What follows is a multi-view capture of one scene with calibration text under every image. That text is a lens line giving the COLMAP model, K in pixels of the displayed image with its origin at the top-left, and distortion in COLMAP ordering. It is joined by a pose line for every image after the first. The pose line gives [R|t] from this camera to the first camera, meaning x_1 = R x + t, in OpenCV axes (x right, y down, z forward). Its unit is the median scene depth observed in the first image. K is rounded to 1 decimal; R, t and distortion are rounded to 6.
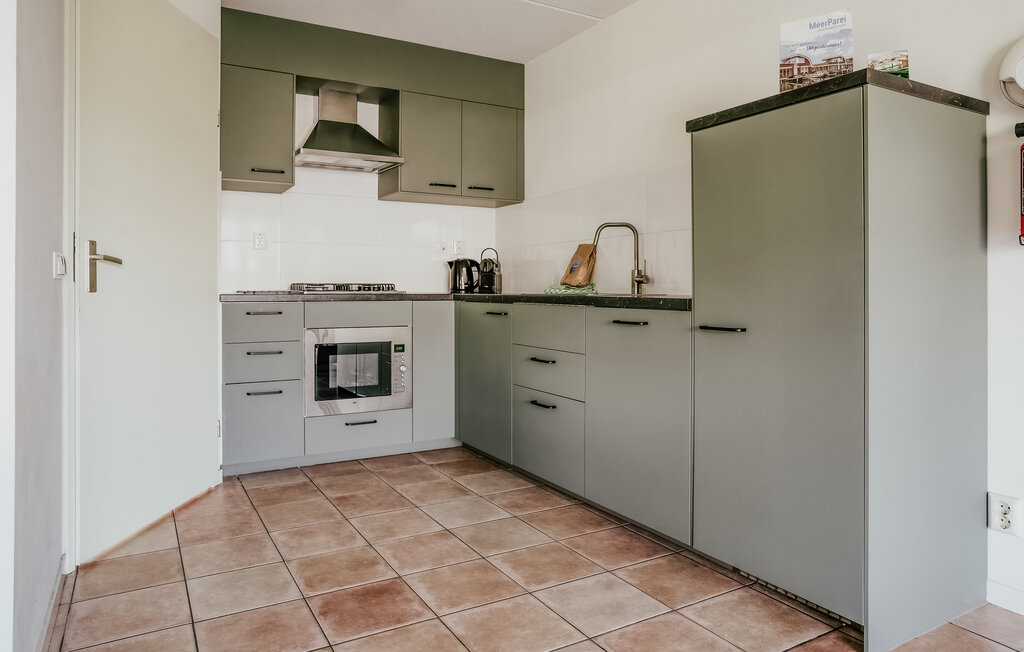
lens RADIAL K [[689.6, 0, 512.3], [0, 689.6, 286.7], [0, 0, 1]] dist [-0.007295, 0.000215]
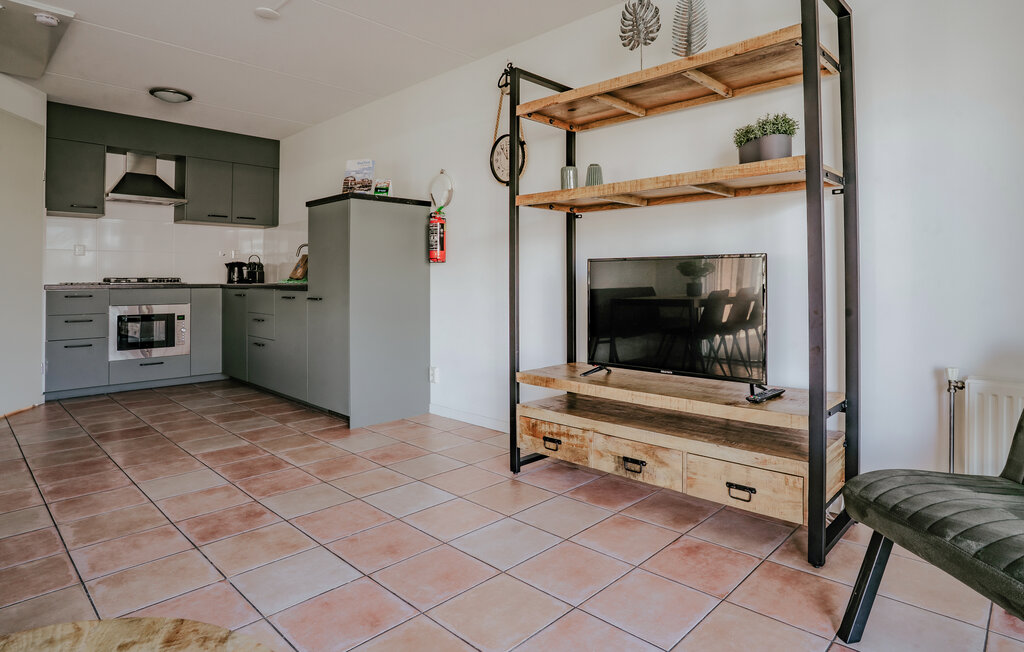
lens RADIAL K [[574.5, 0, 542.5], [0, 574.5, 270.7], [0, 0, 1]] dist [0.001782, 0.002304]
pose [[0.959197, 0.000929, 0.282738, 0.270187], [0.002622, 0.999922, -0.012183, -0.002395], [-0.282728, 0.012427, 0.959120, -0.539919]]
